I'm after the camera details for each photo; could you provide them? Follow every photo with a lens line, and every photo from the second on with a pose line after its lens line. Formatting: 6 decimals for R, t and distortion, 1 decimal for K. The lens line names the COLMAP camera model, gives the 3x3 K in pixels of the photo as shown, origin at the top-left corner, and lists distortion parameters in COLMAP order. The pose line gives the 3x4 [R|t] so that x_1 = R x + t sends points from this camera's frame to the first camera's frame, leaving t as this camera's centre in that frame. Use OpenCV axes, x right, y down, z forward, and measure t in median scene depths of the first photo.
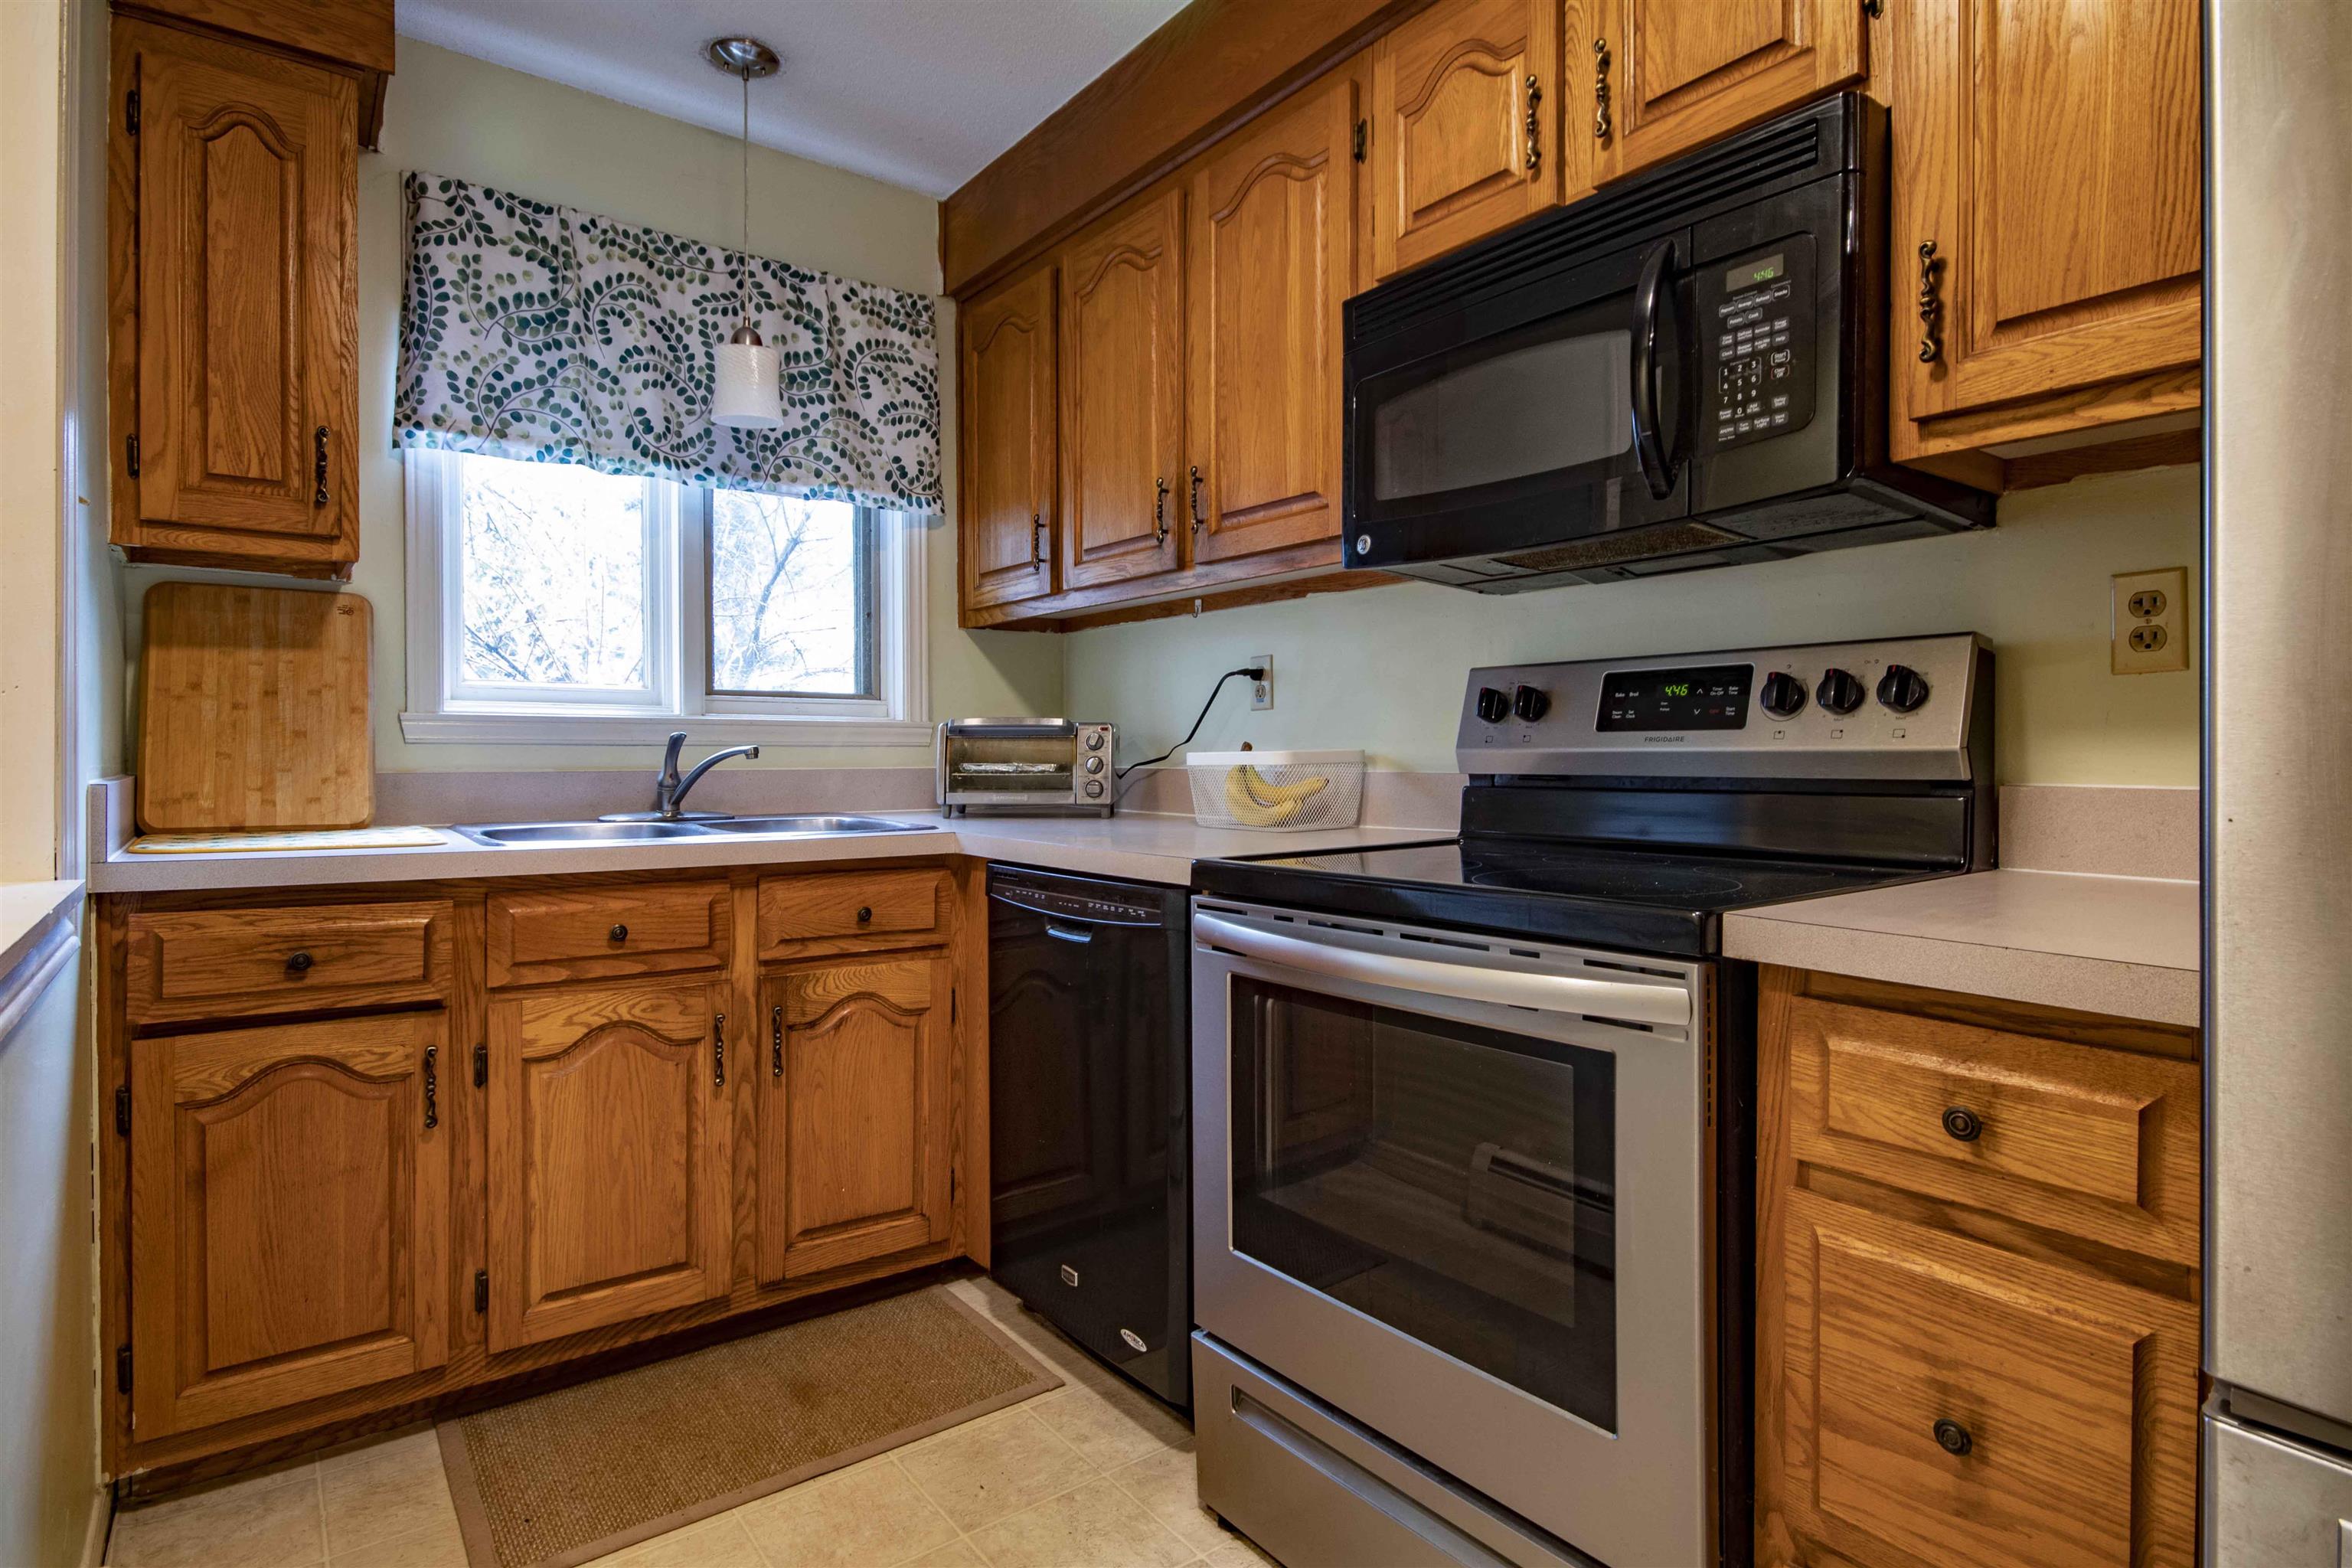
lens RADIAL K [[1241.0, 0, 1171.7], [0, 1241.0, 764.8], [0, 0, 1]] dist [0.000373, 0.000532]
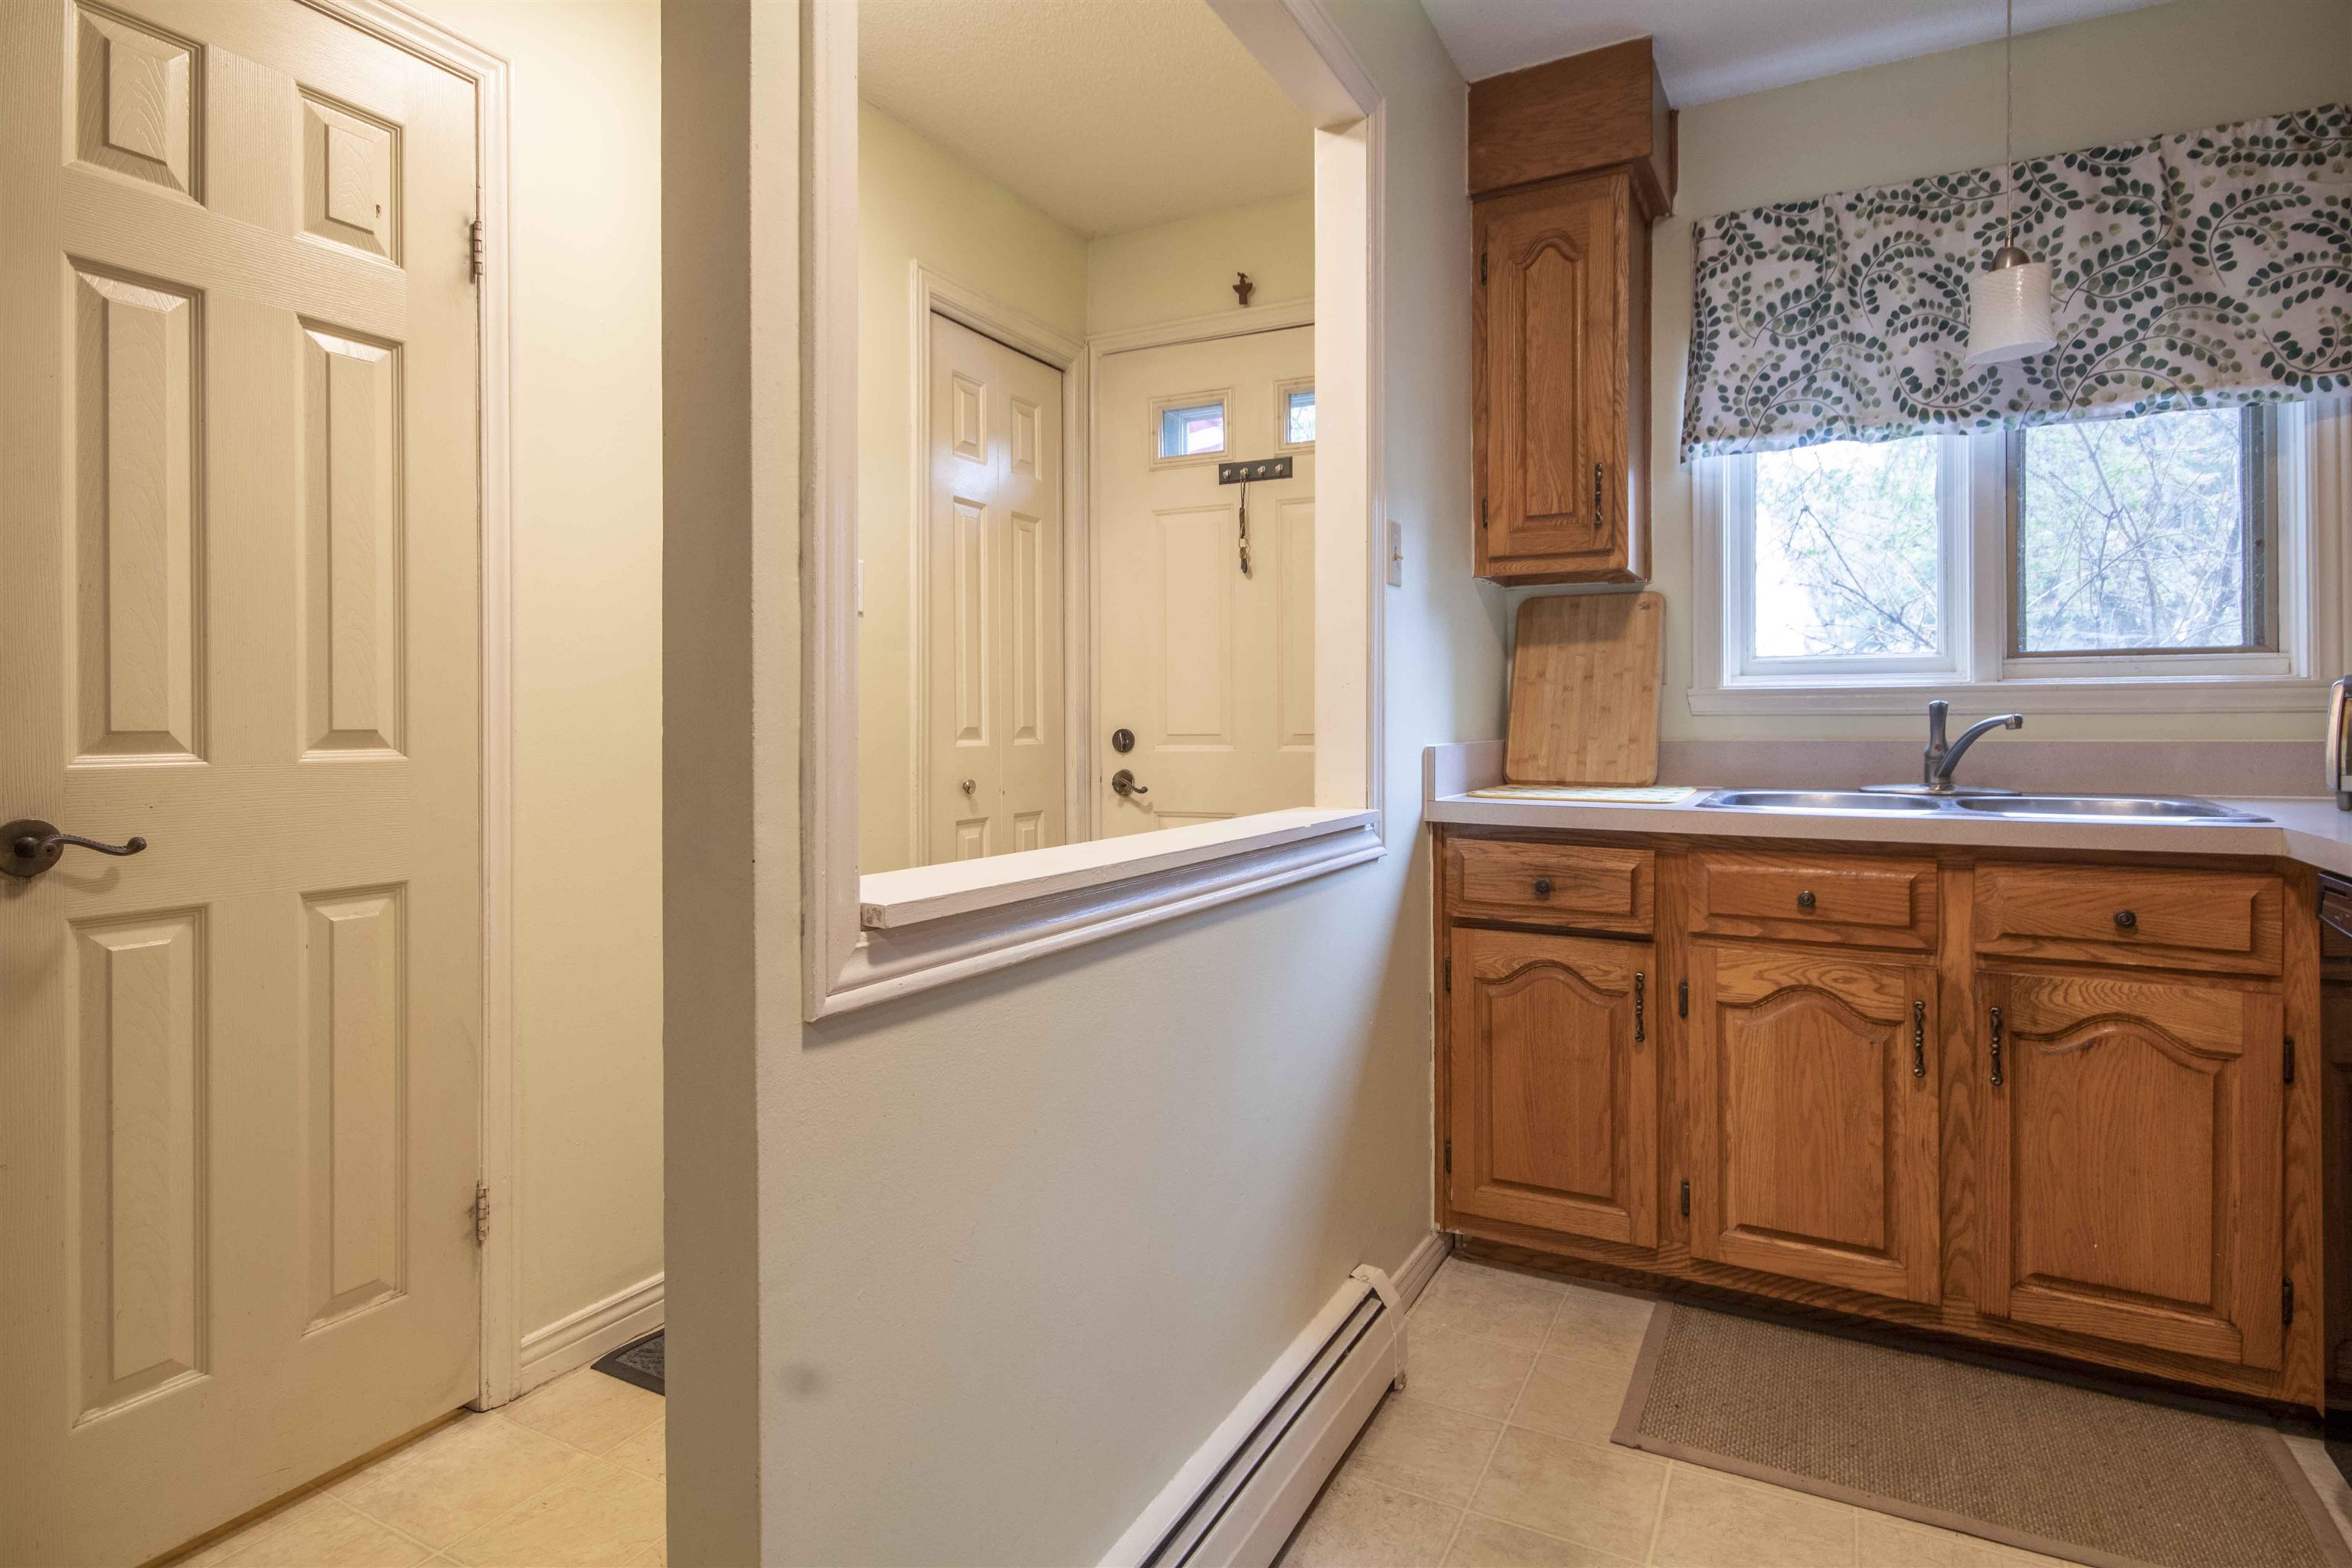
lens RADIAL K [[1212.2, 0, 1172.2], [0, 1212.2, 725.2], [0, 0, 1]] dist [0.001509, -0.002645]
pose [[0.411767, -0.002397, -0.911286, 0.224891], [-0.003225, 0.999986, -0.004088, -0.002296], [0.911284, 0.004623, 0.411754, 0.097262]]
